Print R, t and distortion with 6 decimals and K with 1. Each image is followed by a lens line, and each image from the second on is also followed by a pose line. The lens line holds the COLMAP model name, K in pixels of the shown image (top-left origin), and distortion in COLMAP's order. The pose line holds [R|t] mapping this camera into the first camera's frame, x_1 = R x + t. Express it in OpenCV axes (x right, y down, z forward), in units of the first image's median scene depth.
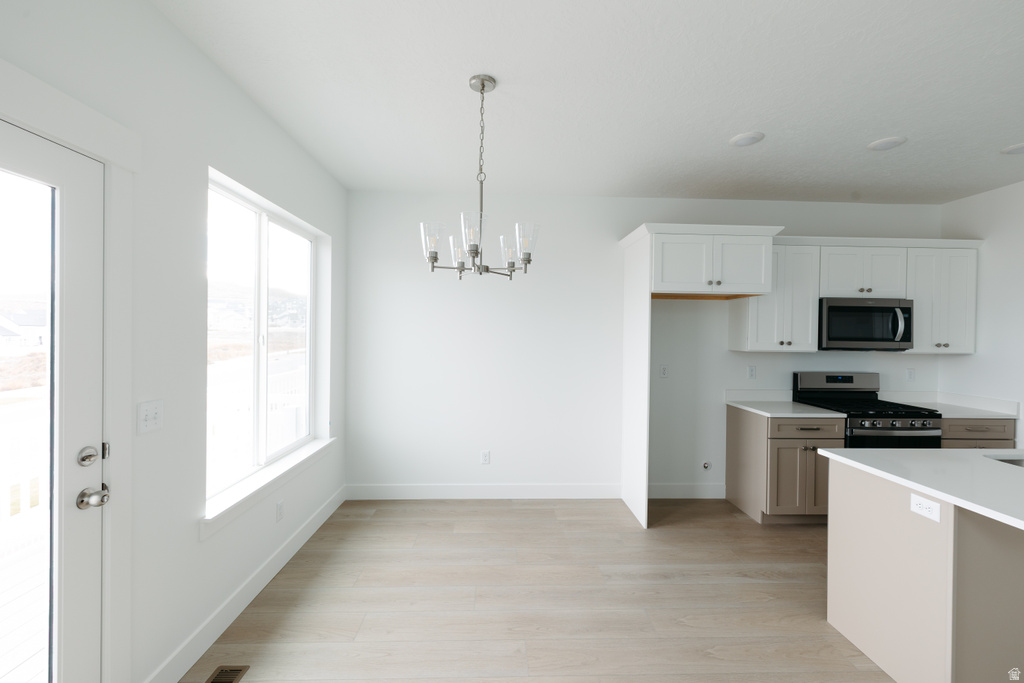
lens RADIAL K [[430.8, 0, 513.7], [0, 430.8, 336.5], [0, 0, 1]] dist [-0.000040, -0.000018]
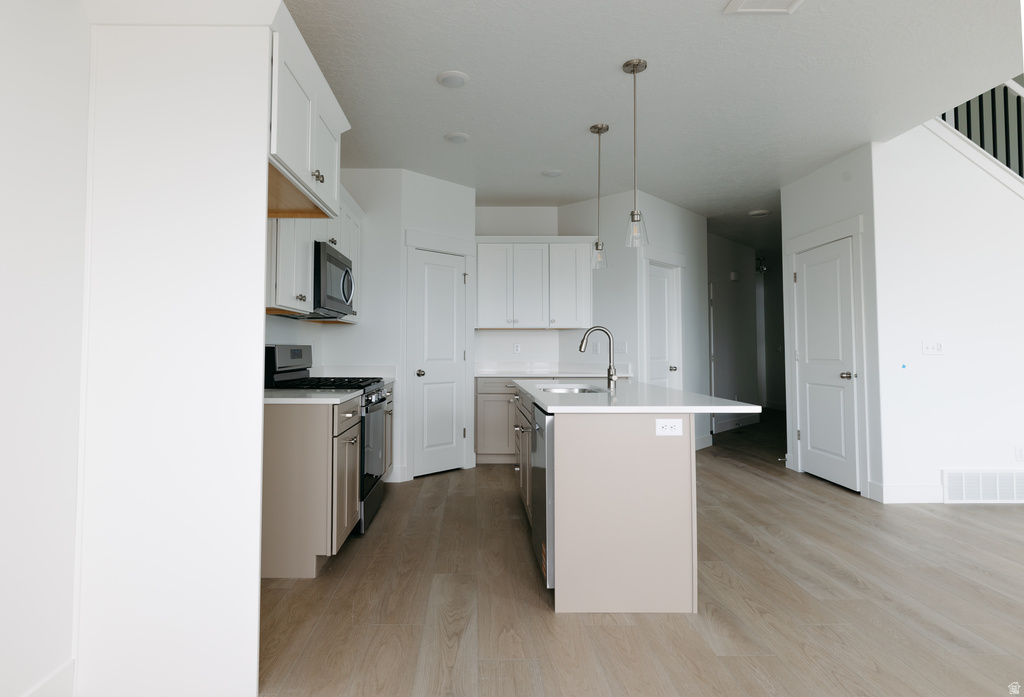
lens RADIAL K [[555.7, 0, 471.1], [0, 555.7, 324.2], [0, 0, 1]] dist [-0.001286, -0.000850]
pose [[0.039110, 0.030174, 0.998779, -0.232647], [0.007674, 0.999505, -0.030497, 0.086170], [-0.999205, 0.008857, 0.038859, 0.707605]]
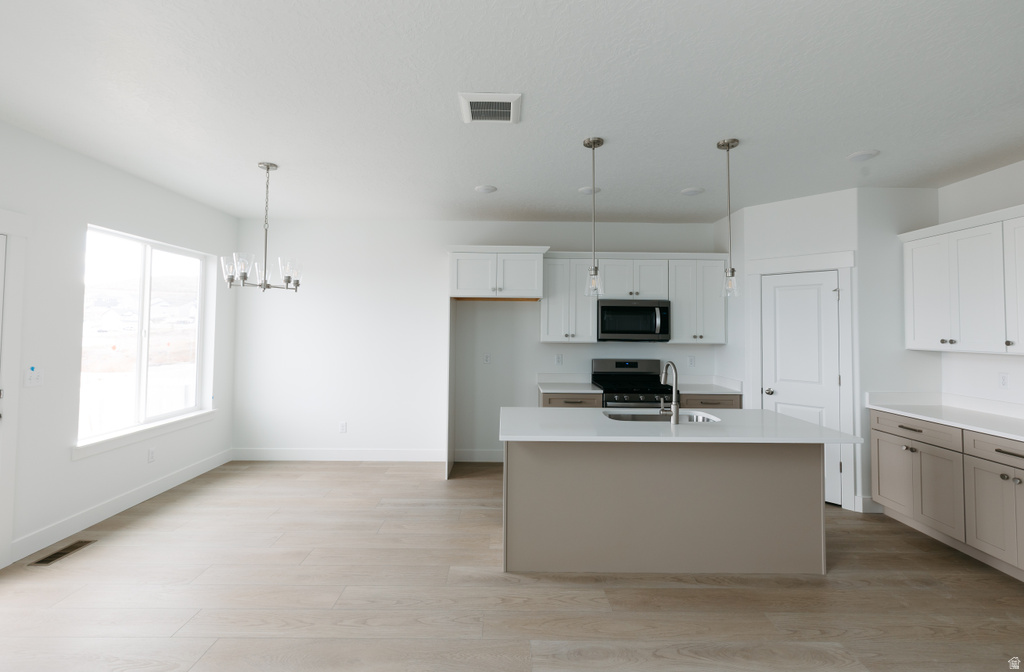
lens RADIAL K [[451.8, 0, 511.8], [0, 451.8, 314.0], [0, 0, 1]] dist [0.000817, 0.000232]
pose [[0.999483, -0.004093, -0.031880, 0.507852], [0.002779, 0.999149, -0.041157, 0.006655], [0.032021, 0.041047, 0.998644, -0.338076]]
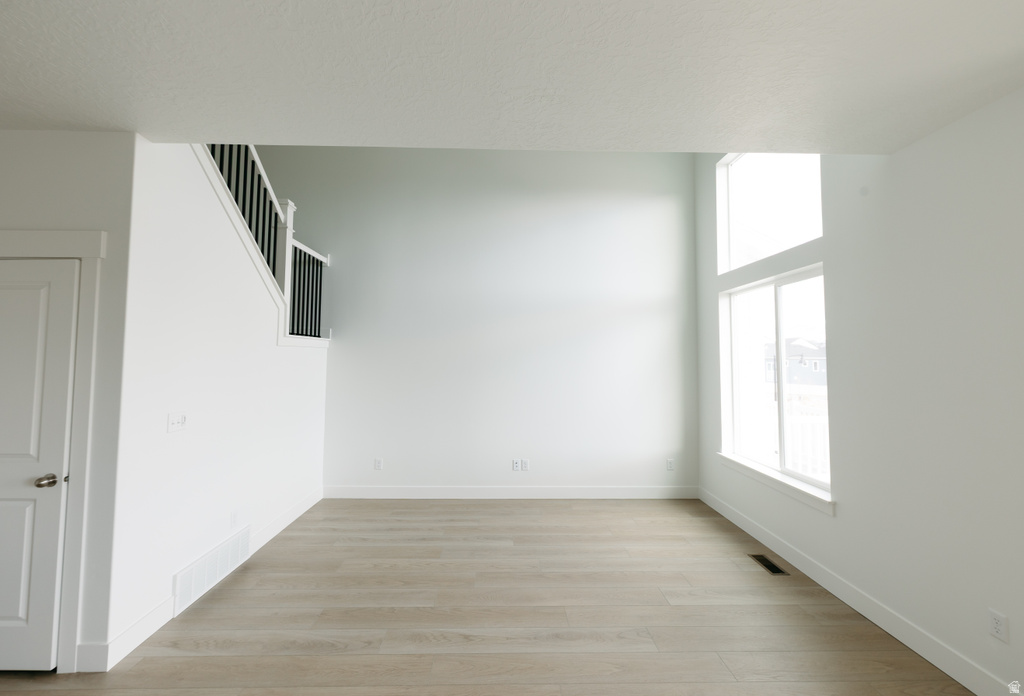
lens RADIAL K [[447.8, 0, 512.0], [0, 447.8, 330.1], [0, 0, 1]] dist [0.000953, 0.000321]
pose [[-0.999764, -0.017567, 0.012753, 0.408182], [-0.018218, 0.998434, -0.052895, -0.017357], [-0.011803, -0.053115, -0.998519, 0.534316]]
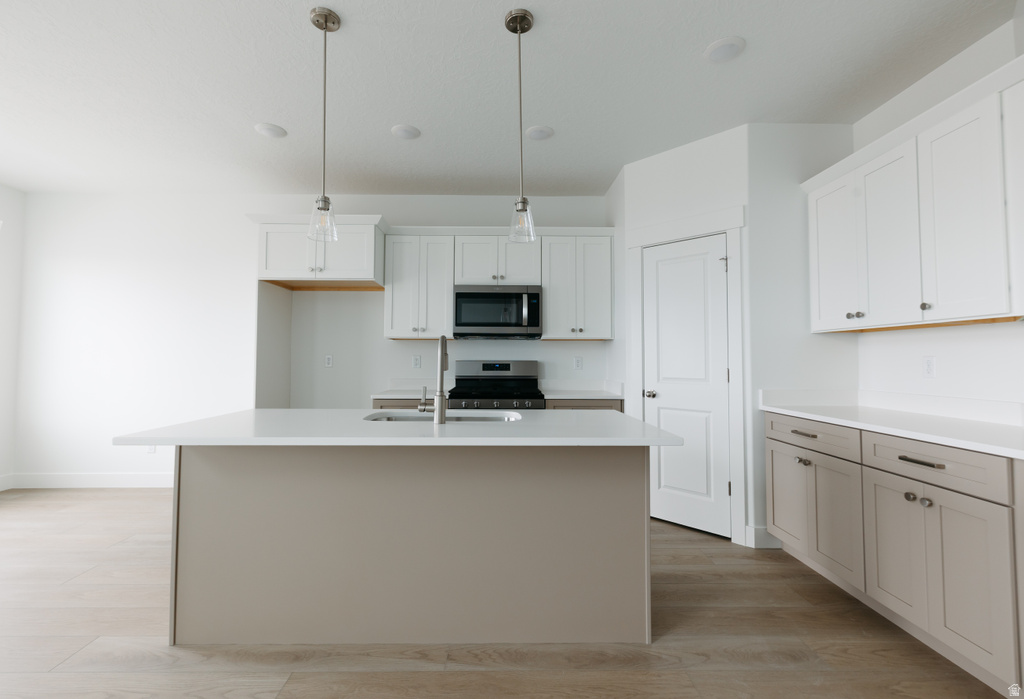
lens RADIAL K [[453.1, 0, 504.9], [0, 453.1, 342.5], [0, 0, 1]] dist [0.002116, 0.000123]
pose [[0.999580, -0.010162, -0.027133, 0.873009], [0.008931, 0.998942, -0.045102, 0.097315], [0.027563, 0.044841, 0.998614, -0.069444]]
